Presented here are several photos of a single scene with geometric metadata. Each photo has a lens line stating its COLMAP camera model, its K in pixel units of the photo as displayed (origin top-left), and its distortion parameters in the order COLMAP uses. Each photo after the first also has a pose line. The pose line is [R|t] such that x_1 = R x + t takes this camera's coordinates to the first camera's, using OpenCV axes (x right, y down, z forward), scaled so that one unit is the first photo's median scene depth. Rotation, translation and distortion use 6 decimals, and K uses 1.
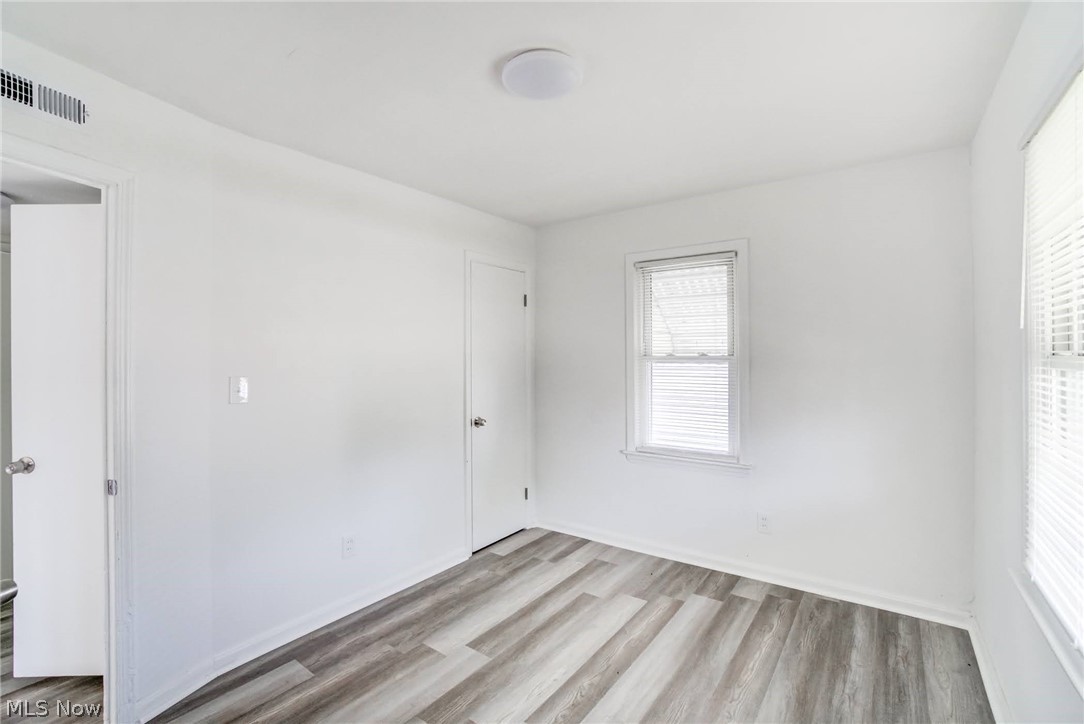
lens RADIAL K [[477.4, 0, 524.9], [0, 477.4, 355.7], [0, 0, 1]] dist [-0.062088, 0.021868]
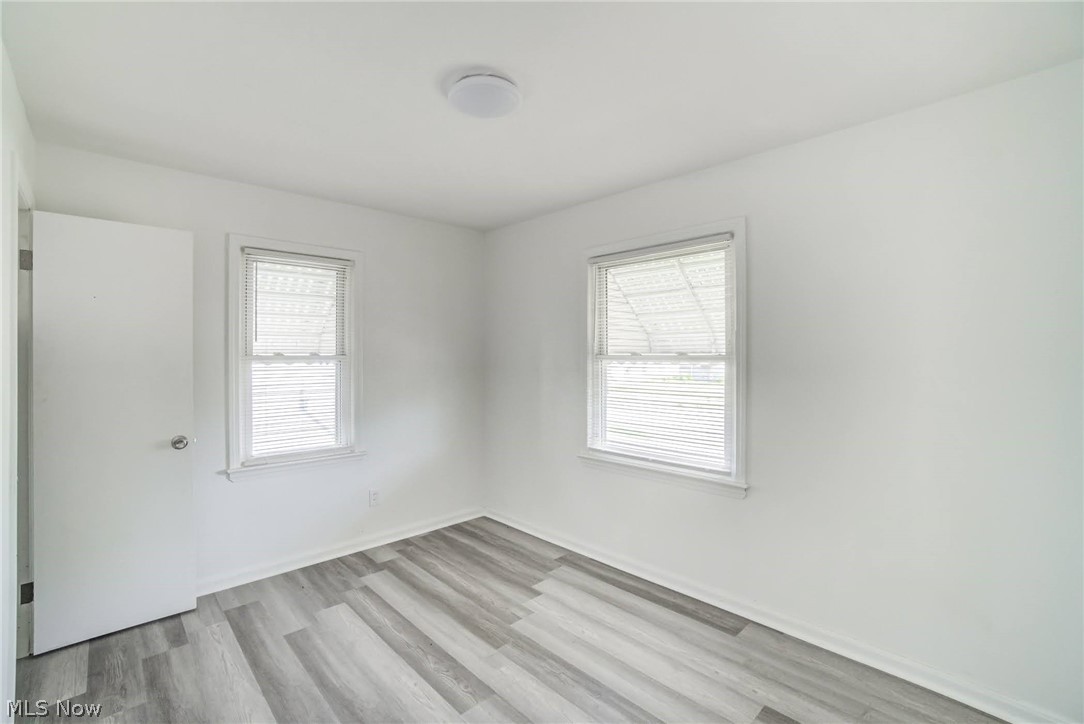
lens RADIAL K [[477.4, 0, 524.9], [0, 477.4, 355.7], [0, 0, 1]] dist [-0.062088, 0.021868]
pose [[0.179117, 0.004051, 0.983819, -0.629429], [-0.001745, 0.999991, -0.003800, 0.004488], [-0.983826, -0.001036, 0.179123, 0.438211]]
